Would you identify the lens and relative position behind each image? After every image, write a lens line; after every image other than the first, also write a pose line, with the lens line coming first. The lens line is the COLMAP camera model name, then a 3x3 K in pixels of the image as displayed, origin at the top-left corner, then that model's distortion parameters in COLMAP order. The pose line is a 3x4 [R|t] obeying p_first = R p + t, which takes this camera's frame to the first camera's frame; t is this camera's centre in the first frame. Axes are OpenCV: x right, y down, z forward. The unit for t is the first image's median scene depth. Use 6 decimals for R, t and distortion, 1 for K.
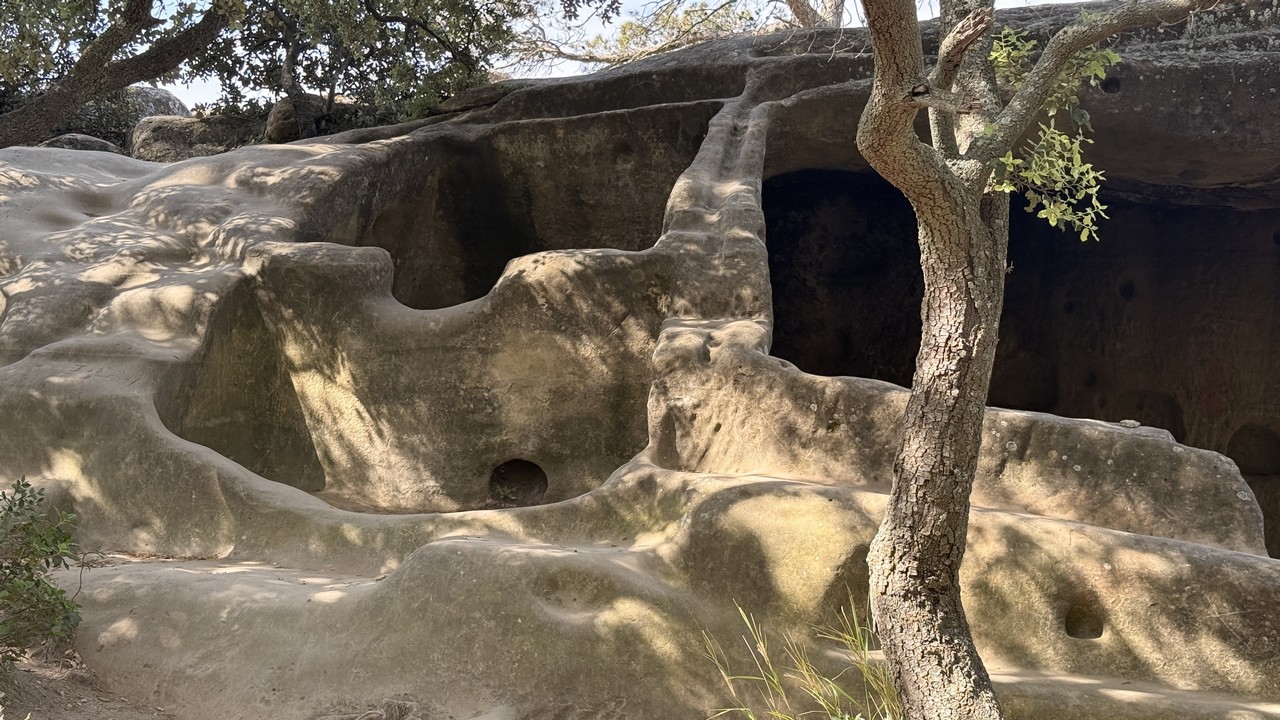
lens RADIAL K [[1825.3, 0, 637.9], [0, 1825.3, 363.8], [0, 0, 1]] dist [0.182946, 0.000000]
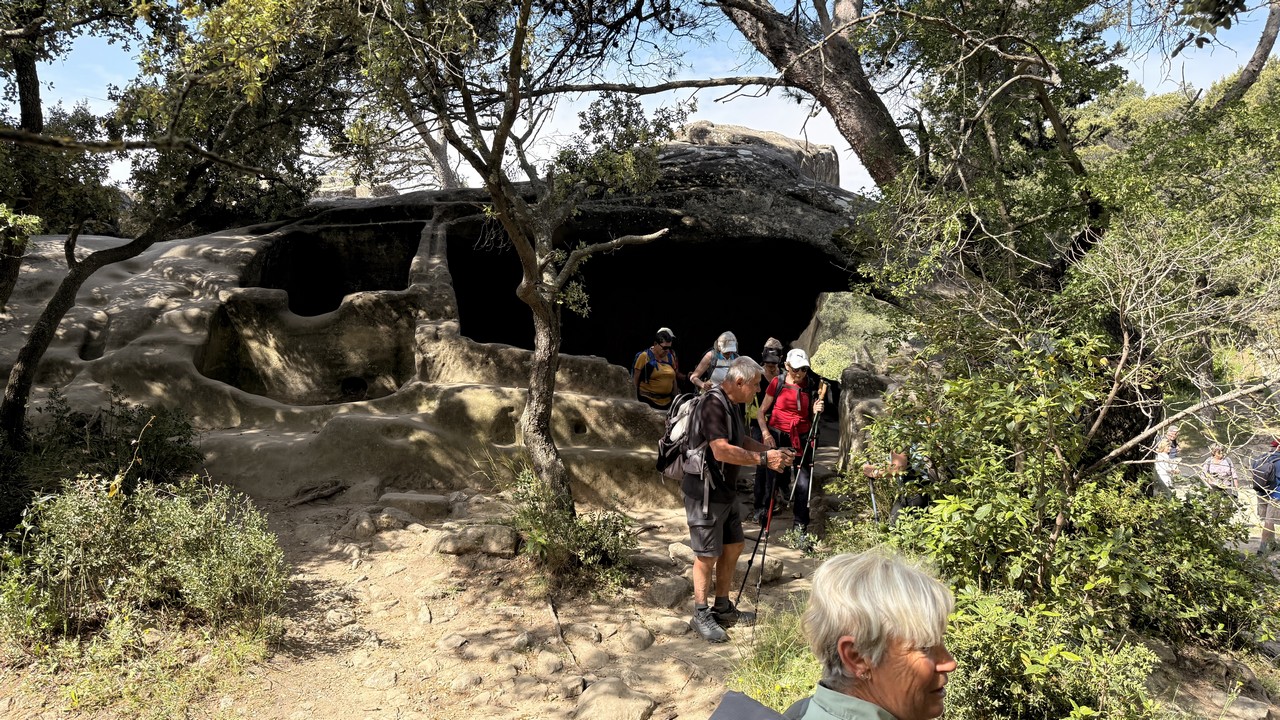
lens RADIAL K [[913.7, 0, 638.3], [0, 913.7, 361.8], [0, 0, 1]] dist [-0.005096, -0.002646]
pose [[0.947030, -0.051942, 0.316917, -0.092657], [0.026890, 0.996193, 0.082918, -0.060253], [-0.320017, -0.070004, 0.944822, -0.285101]]
